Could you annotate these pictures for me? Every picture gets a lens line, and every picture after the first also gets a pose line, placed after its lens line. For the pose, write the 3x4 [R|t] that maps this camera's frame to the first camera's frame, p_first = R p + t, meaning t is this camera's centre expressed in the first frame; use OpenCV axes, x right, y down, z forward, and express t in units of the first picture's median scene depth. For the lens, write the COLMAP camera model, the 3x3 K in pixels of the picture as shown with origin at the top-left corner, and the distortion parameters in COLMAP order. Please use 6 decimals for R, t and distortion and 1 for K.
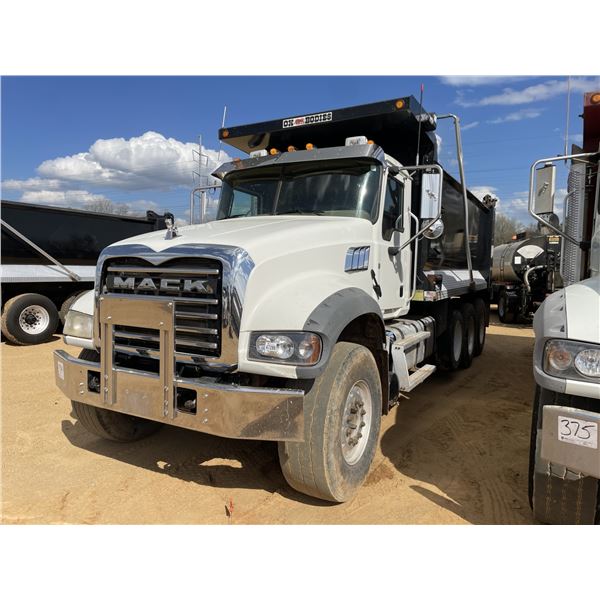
lens RADIAL K [[452.0, 0, 300.9], [0, 452.0, 299.4], [0, 0, 1]] dist [0.032337, 0.035344]
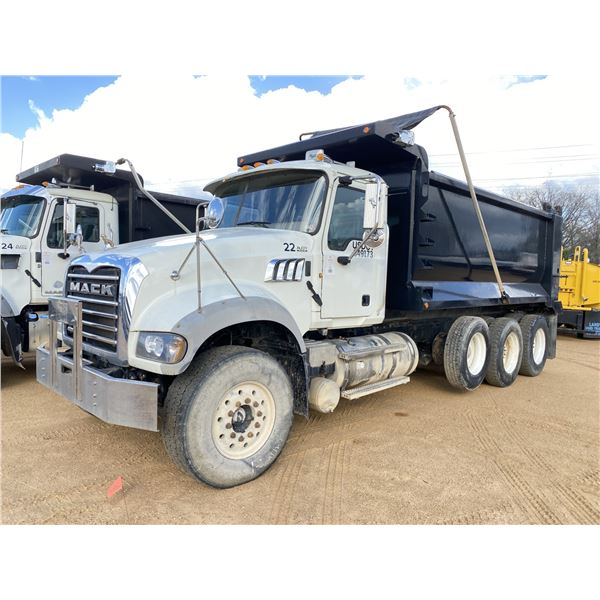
lens RADIAL K [[452.0, 0, 297.5], [0, 452.0, 305.2], [0, 0, 1]] dist [0.032337, 0.035344]
pose [[0.971261, 0.031097, -0.235977, 0.510109], [-0.032976, 0.999448, -0.004019, -0.002483], [0.235722, 0.011685, 0.971750, -0.007925]]
